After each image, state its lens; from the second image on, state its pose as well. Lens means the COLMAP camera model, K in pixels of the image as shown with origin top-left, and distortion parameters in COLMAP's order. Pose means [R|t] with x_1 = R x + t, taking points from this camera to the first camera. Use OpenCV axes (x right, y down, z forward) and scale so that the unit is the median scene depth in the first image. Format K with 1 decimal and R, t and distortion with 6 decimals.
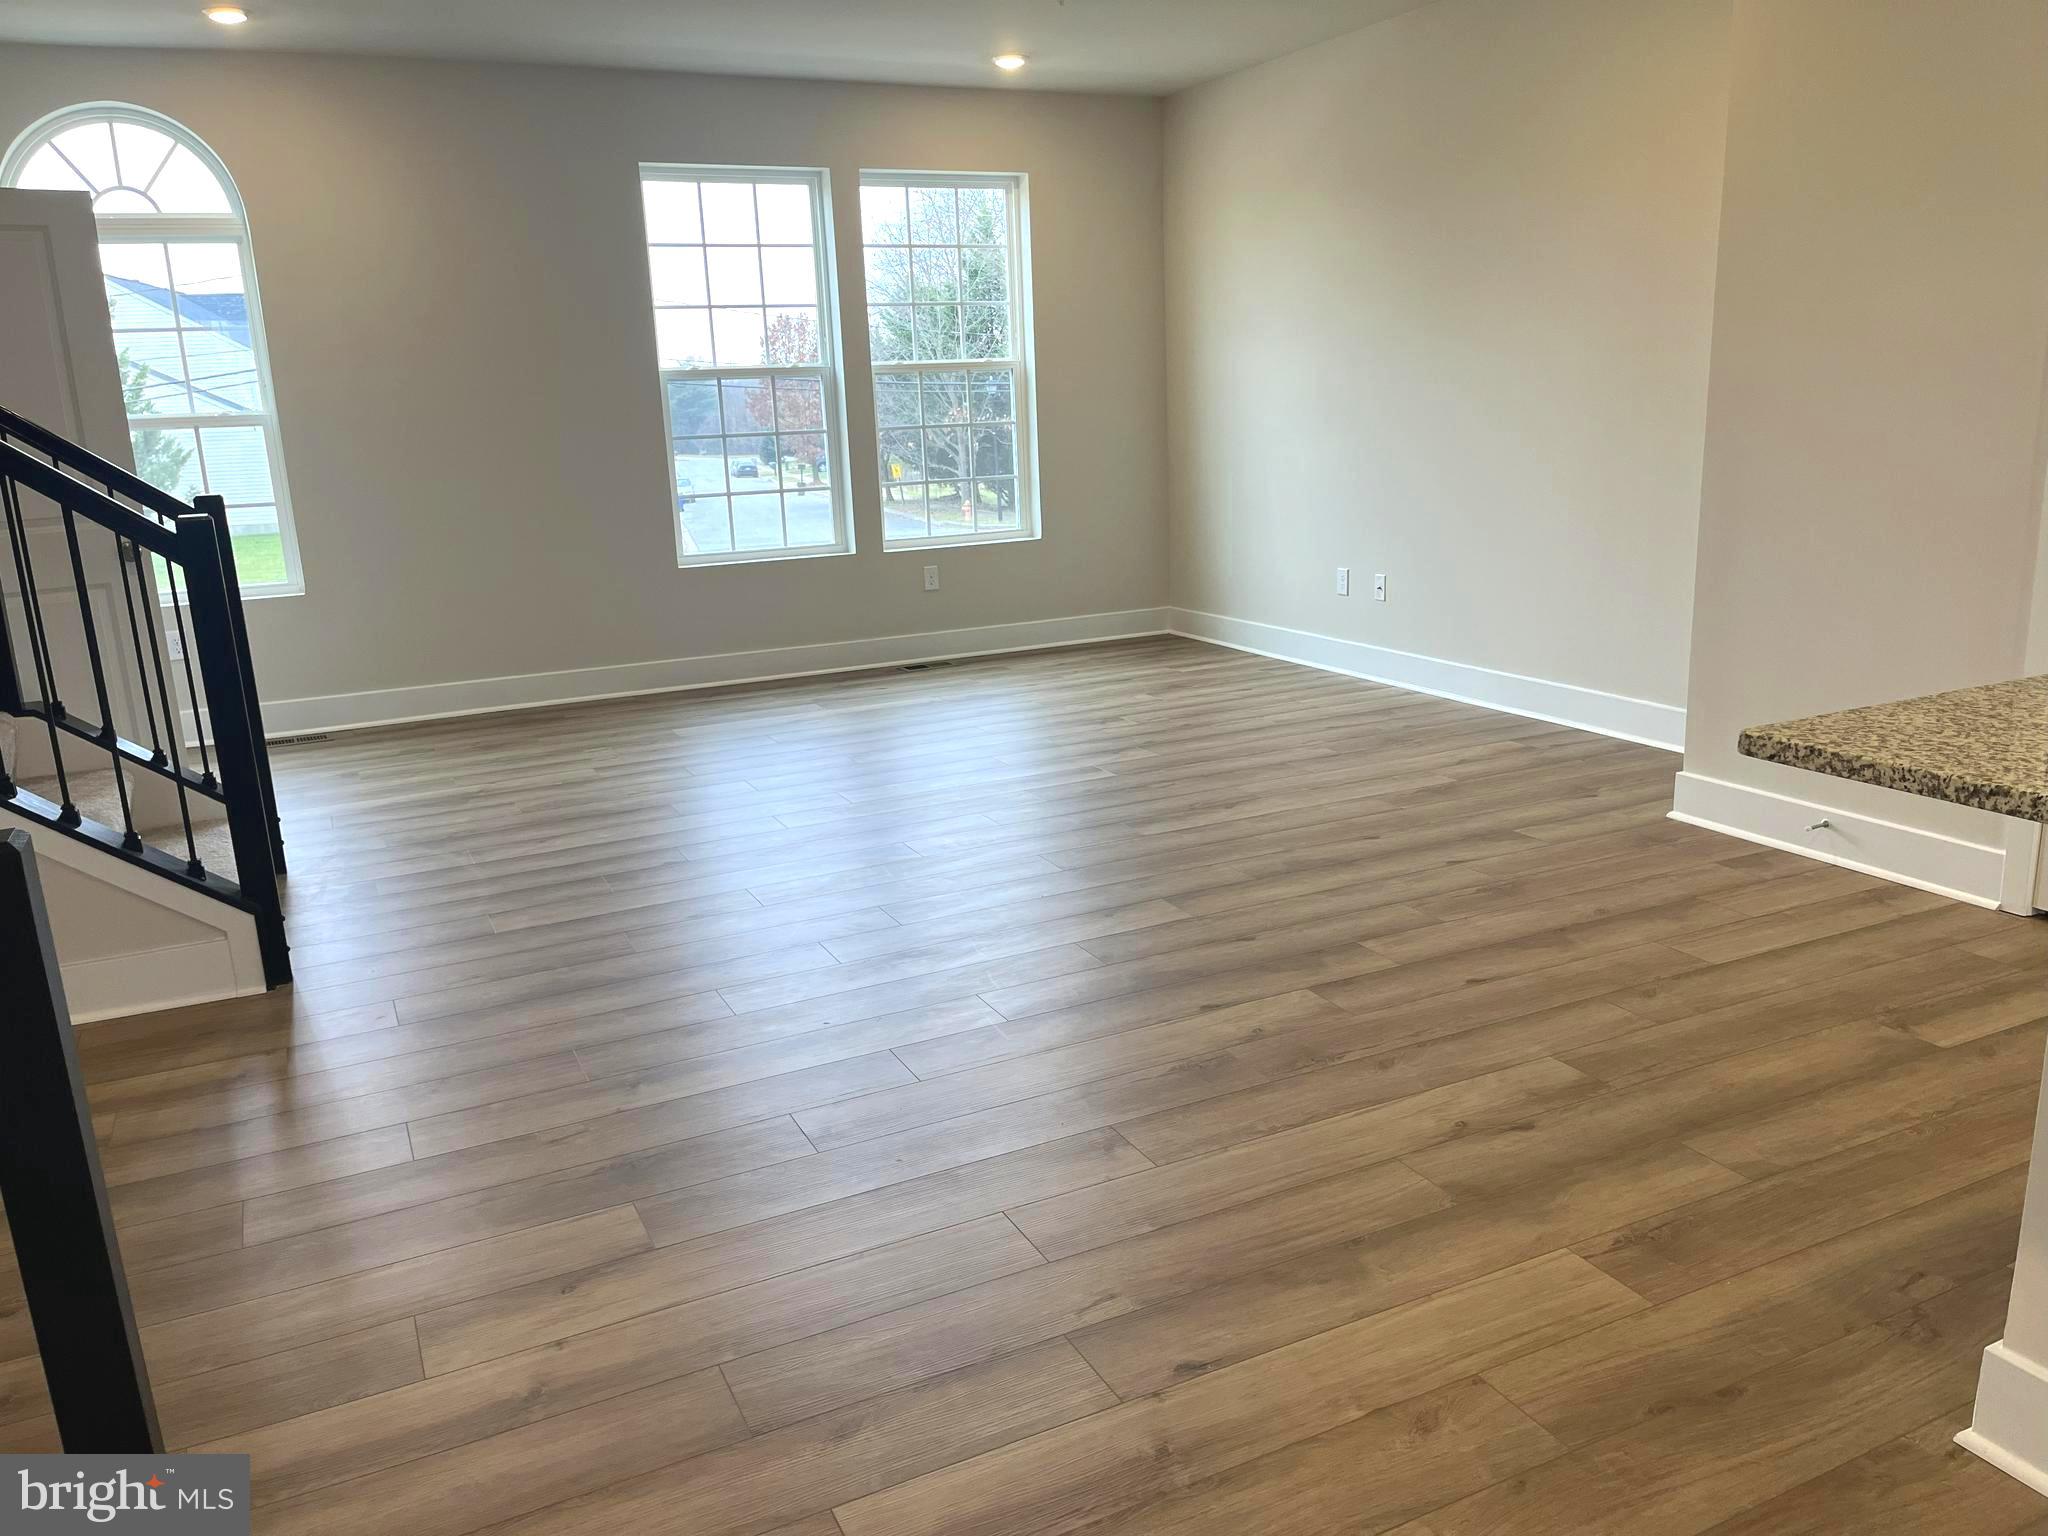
lens RADIAL K [[1530.3, 0, 1024.0], [0, 1530.3, 768.0], [0, 0, 1]] dist [0.082737, -0.116829]
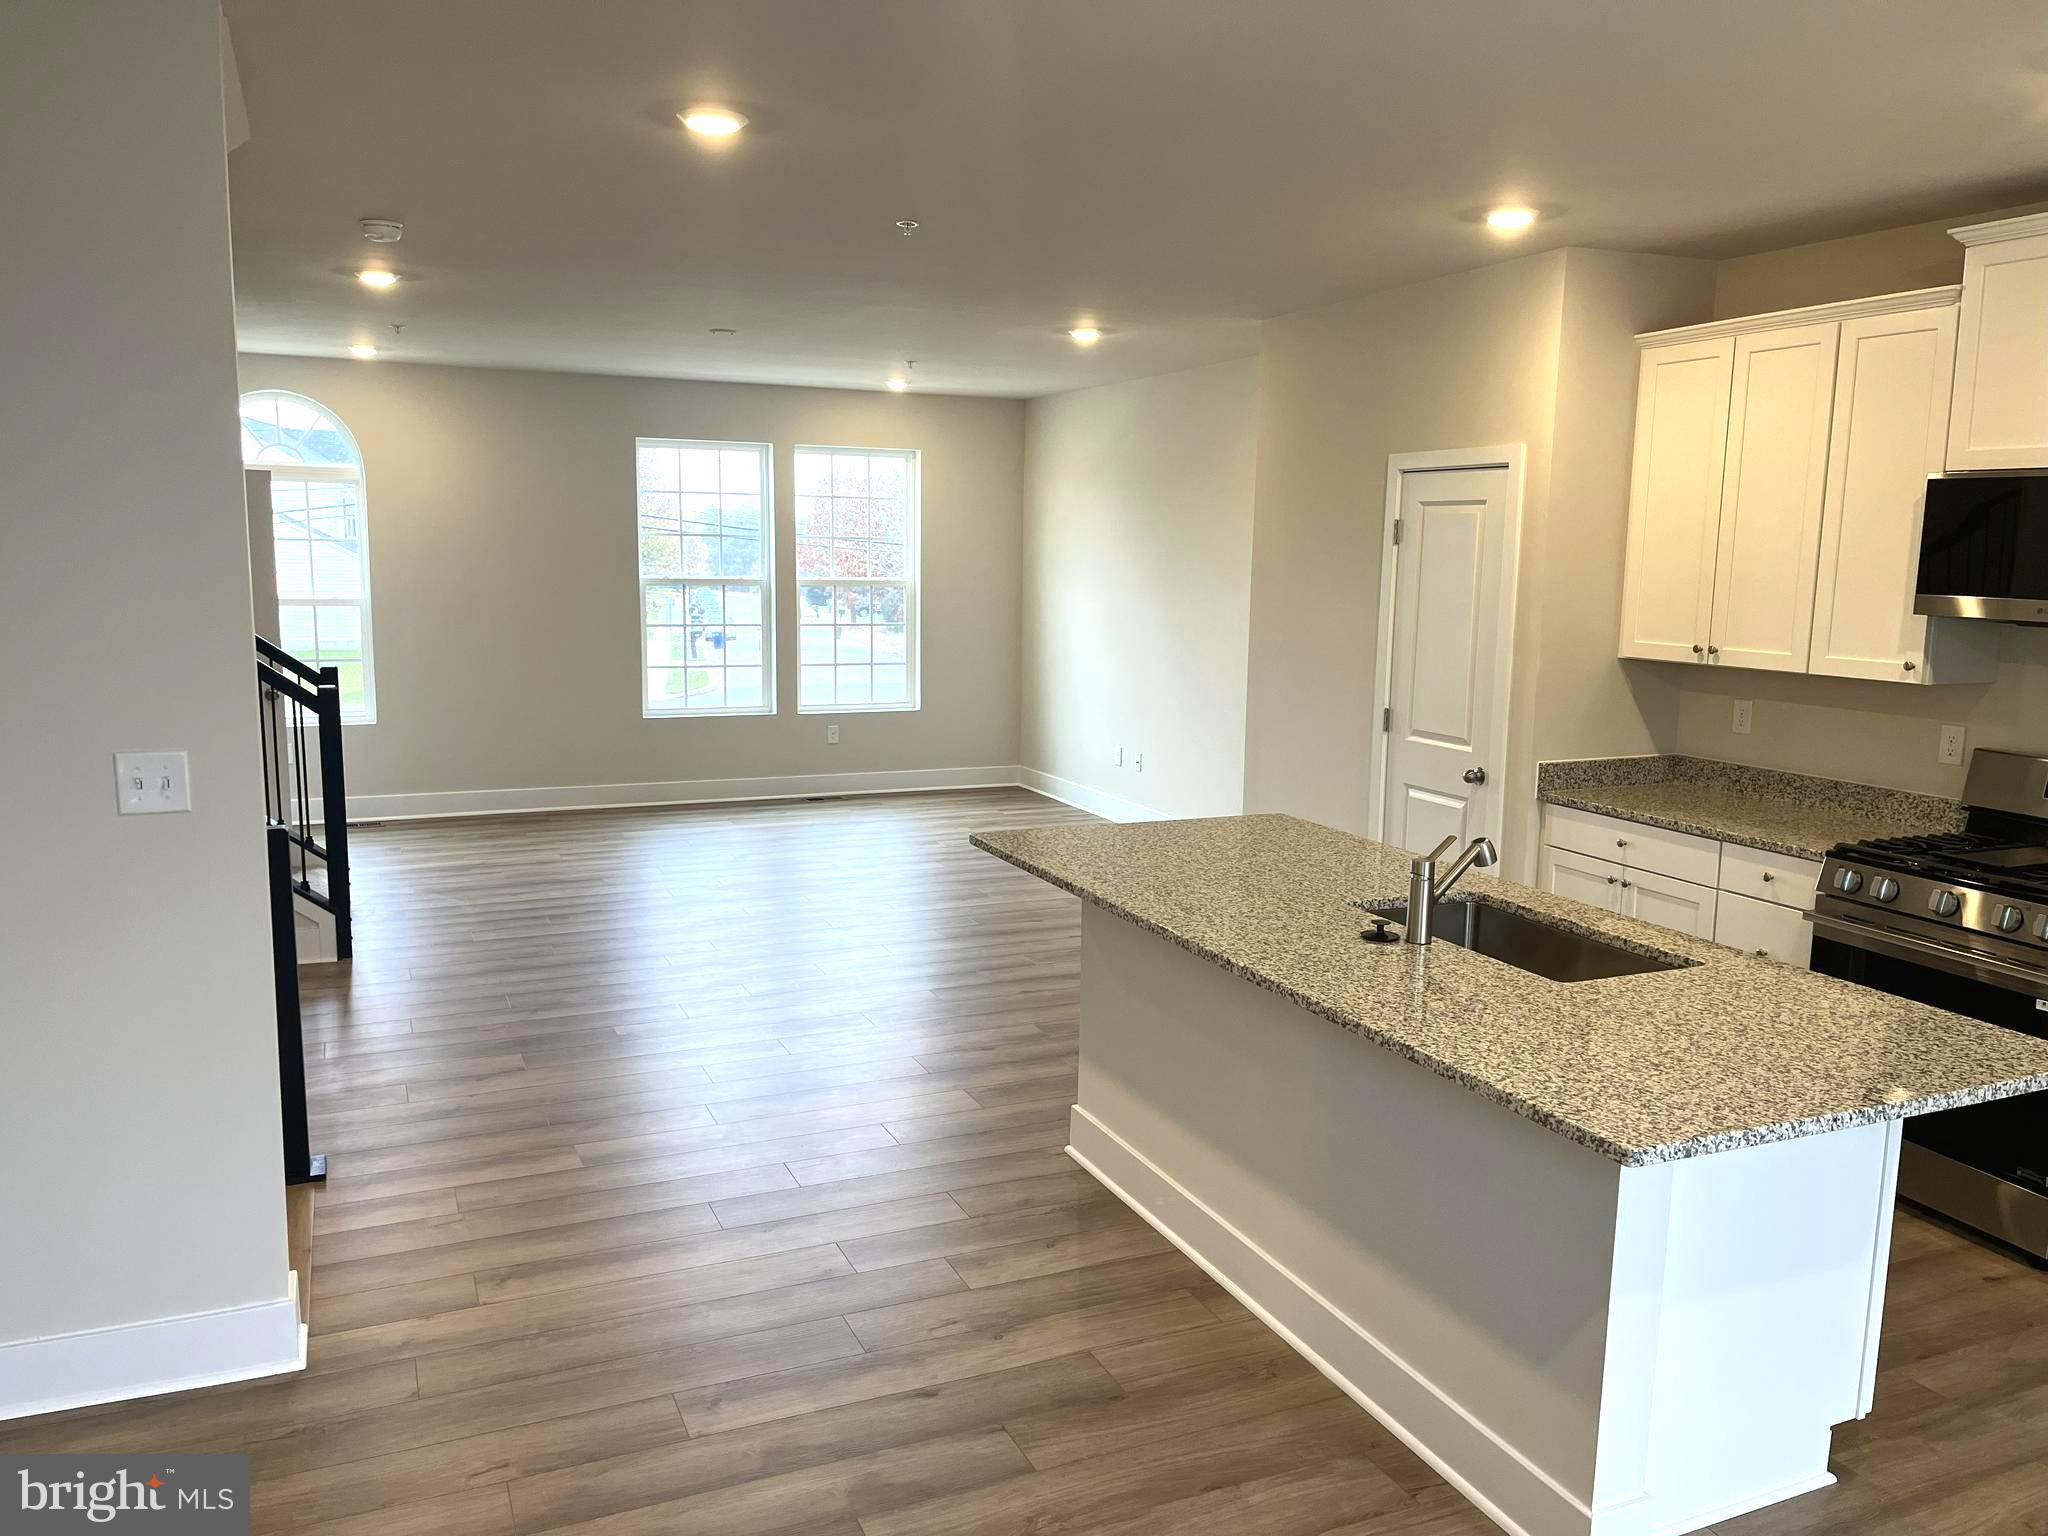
lens RADIAL K [[1545.5, 0, 1023.8], [0, 1545.5, 786.2], [0, 0, 1]] dist [0.055102, -0.064672]
pose [[0.997875, 0.059022, -0.027610, 0.290062], [-0.061130, 0.994667, -0.083067, 0.046933], [0.022560, 0.084579, 0.996161, -0.680398]]
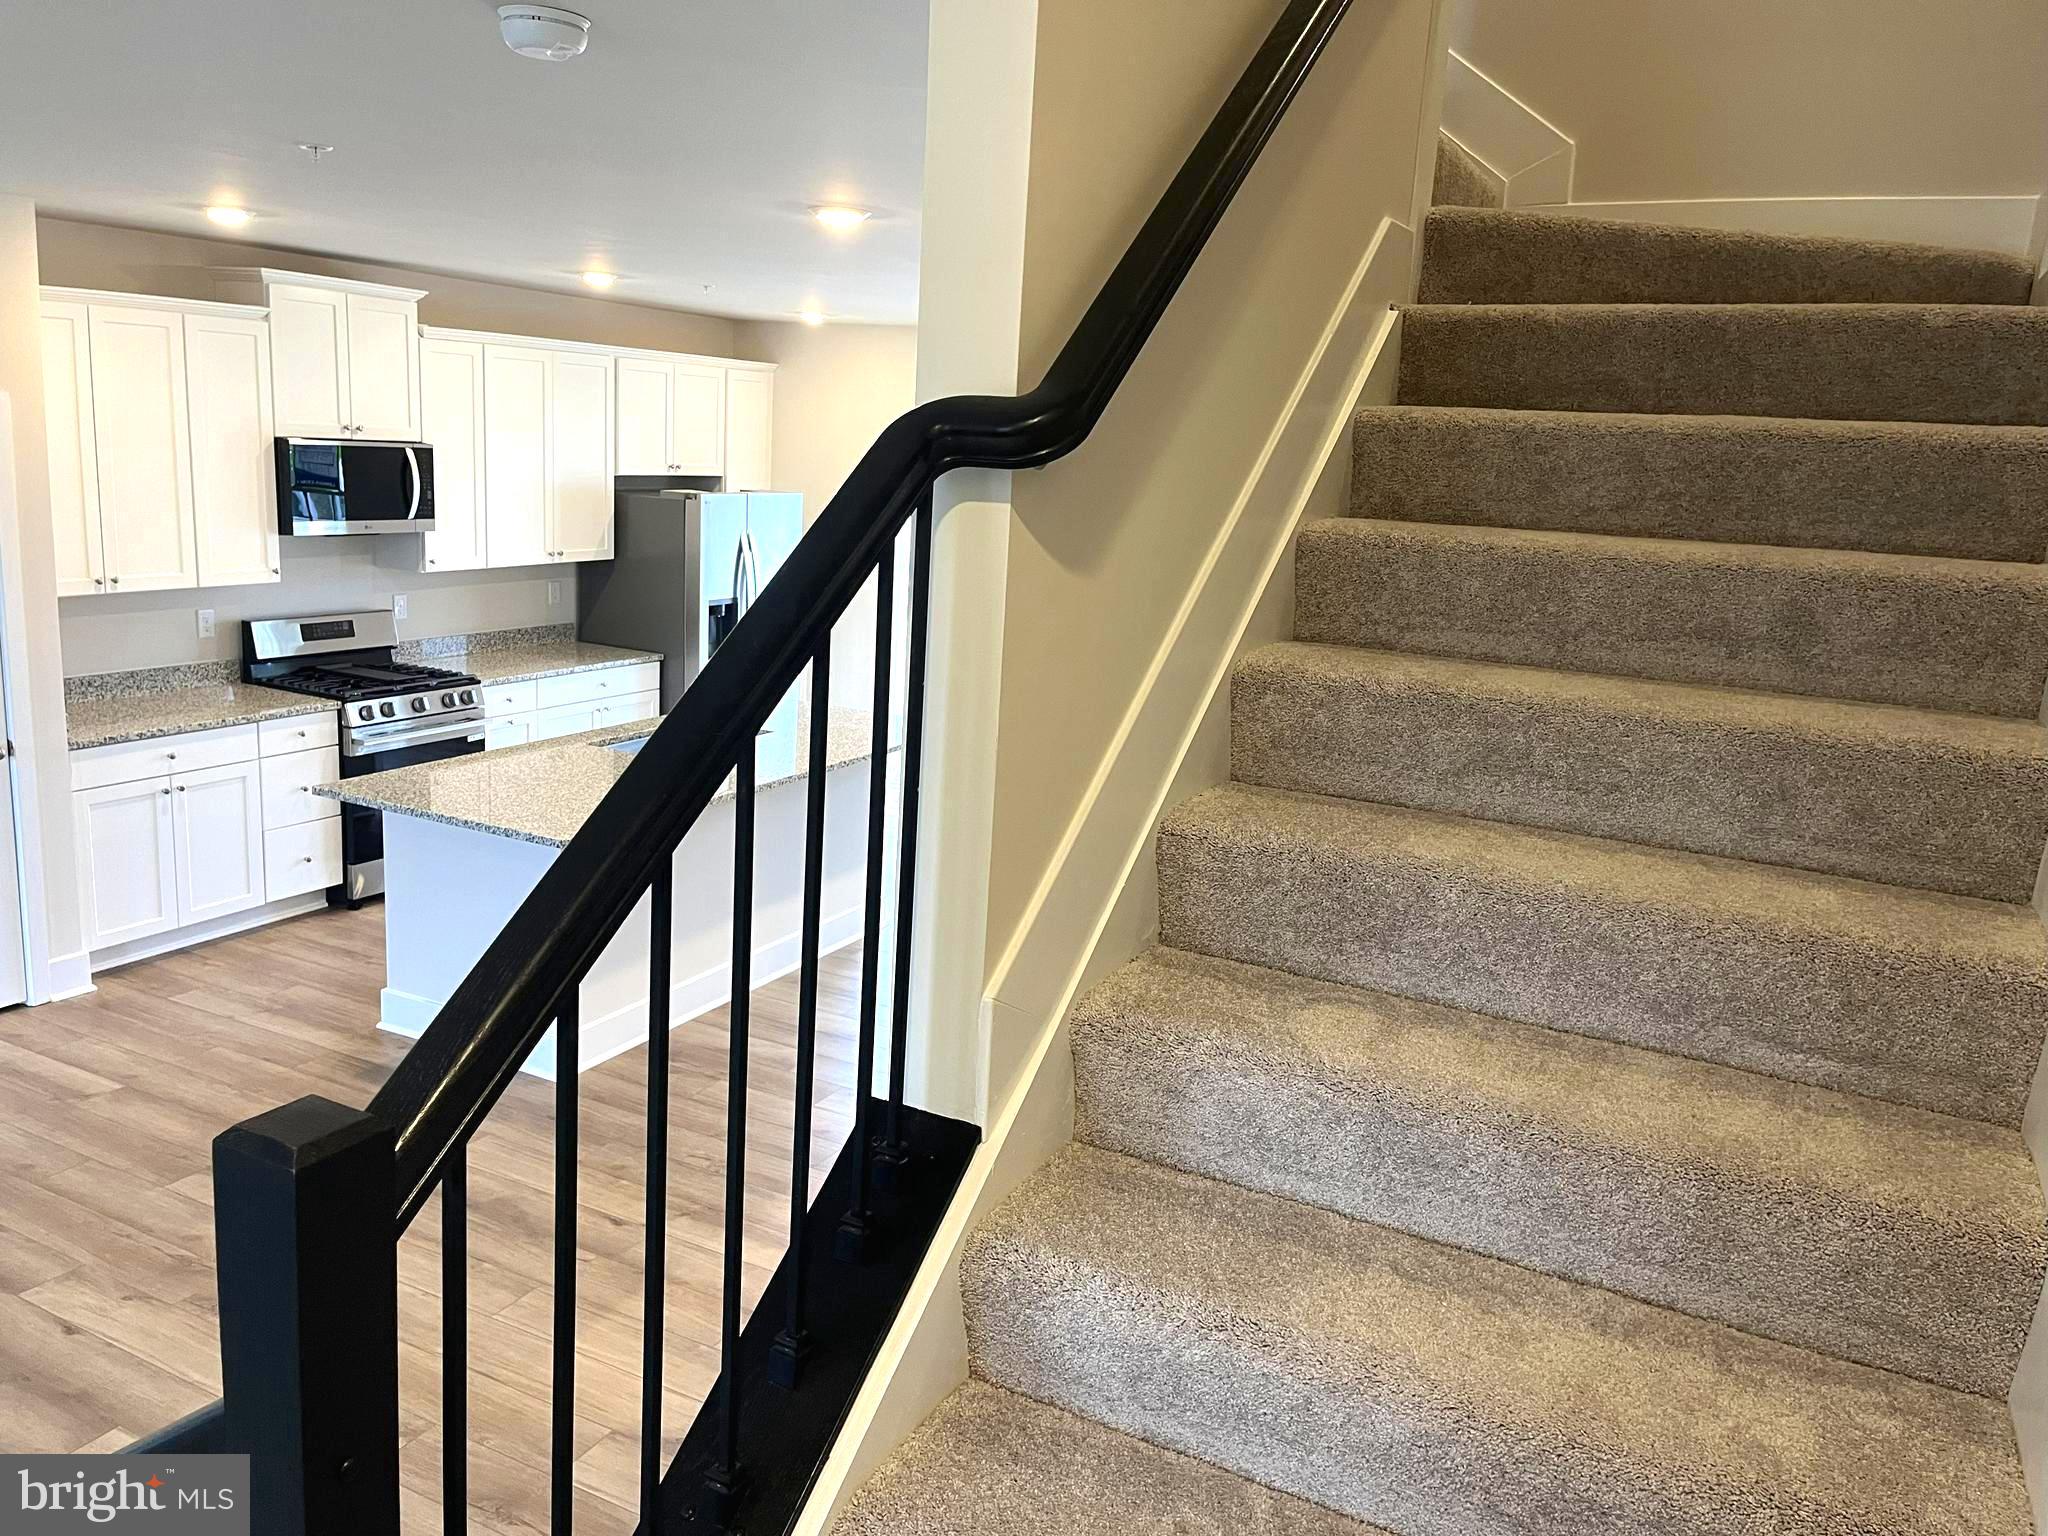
lens RADIAL K [[1545.5, 0, 1023.8], [0, 1545.5, 786.2], [0, 0, 1]] dist [0.055102, -0.064672]
pose [[-0.612502, -0.176176, 0.770587, -0.919849], [0.152277, 0.930290, 0.333726, -0.398536], [-0.775663, 0.321751, -0.542976, 0.837510]]
